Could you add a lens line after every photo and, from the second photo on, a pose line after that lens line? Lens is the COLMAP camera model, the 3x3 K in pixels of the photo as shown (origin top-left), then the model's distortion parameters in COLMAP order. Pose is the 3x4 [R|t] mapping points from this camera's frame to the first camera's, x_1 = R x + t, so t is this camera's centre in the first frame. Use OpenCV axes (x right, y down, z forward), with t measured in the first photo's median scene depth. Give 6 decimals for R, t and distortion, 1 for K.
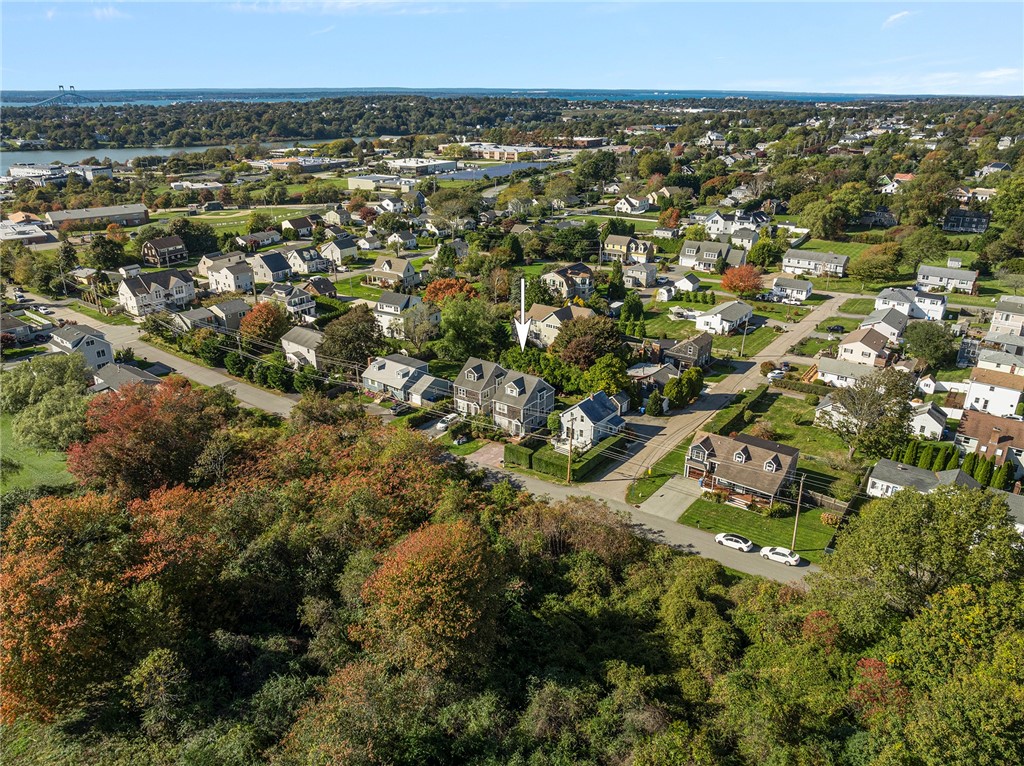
lens RADIAL K [[717.9, 0, 512.0], [0, 717.9, 383.0], [0, 0, 1]] dist [-0.030638, -0.006639]
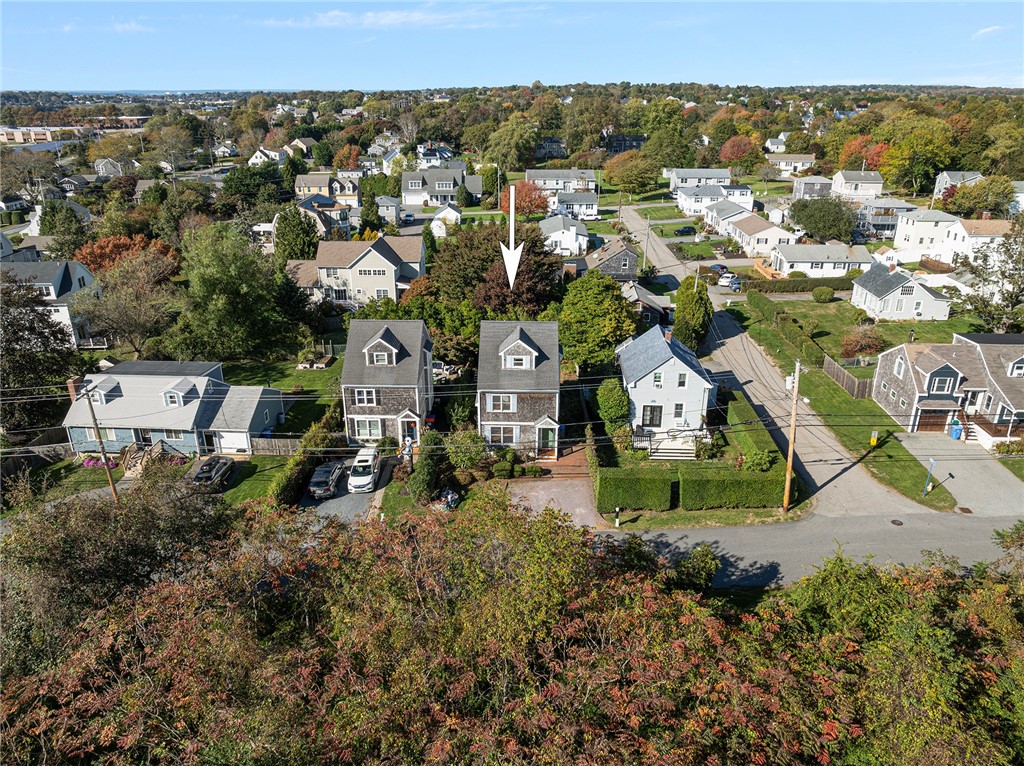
lens RADIAL K [[717.9, 0, 512.0], [0, 717.9, 383.0], [0, 0, 1]] dist [-0.030638, -0.006639]
pose [[0.819822, -0.217575, 0.529673, -0.170008], [0.216078, 0.974162, 0.065716, -0.004002], [-0.530286, 0.060575, 0.845652, 0.423725]]
